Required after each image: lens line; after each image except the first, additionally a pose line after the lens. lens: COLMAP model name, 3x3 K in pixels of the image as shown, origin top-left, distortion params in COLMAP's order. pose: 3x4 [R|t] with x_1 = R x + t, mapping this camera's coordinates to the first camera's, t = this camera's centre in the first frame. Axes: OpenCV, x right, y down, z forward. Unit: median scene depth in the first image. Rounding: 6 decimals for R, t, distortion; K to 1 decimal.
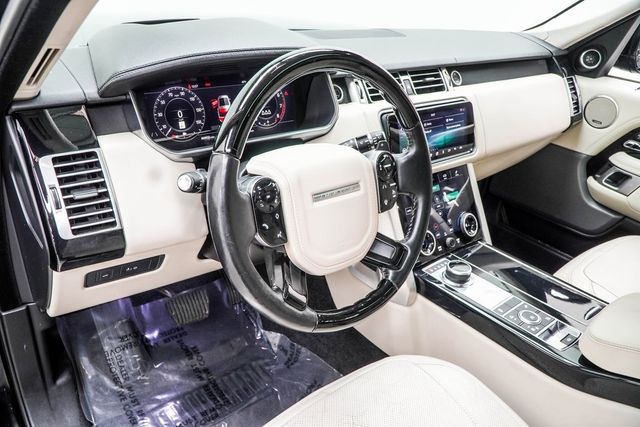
lens RADIAL K [[529.5, 0, 337.8], [0, 529.5, 212.0], [0, 0, 1]] dist [-0.005714, -0.030380]
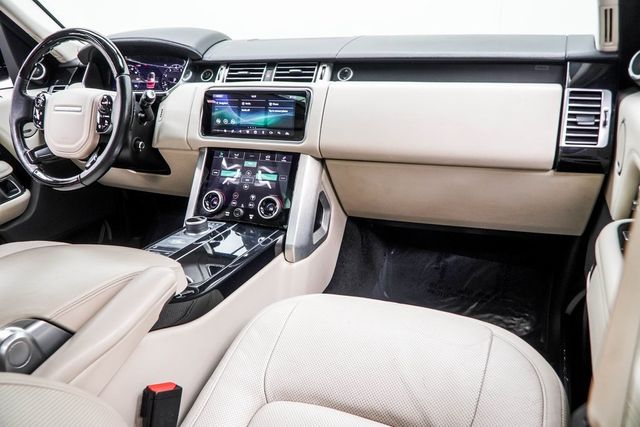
lens RADIAL K [[529.5, 0, 317.9], [0, 529.5, 210.0], [0, 0, 1]] dist [-0.005714, -0.030380]
pose [[0.426518, 0.188357, -0.884649, 1.568559], [-0.333770, 0.941822, 0.039608, -0.056227], [0.840642, 0.278376, 0.464572, 0.810090]]
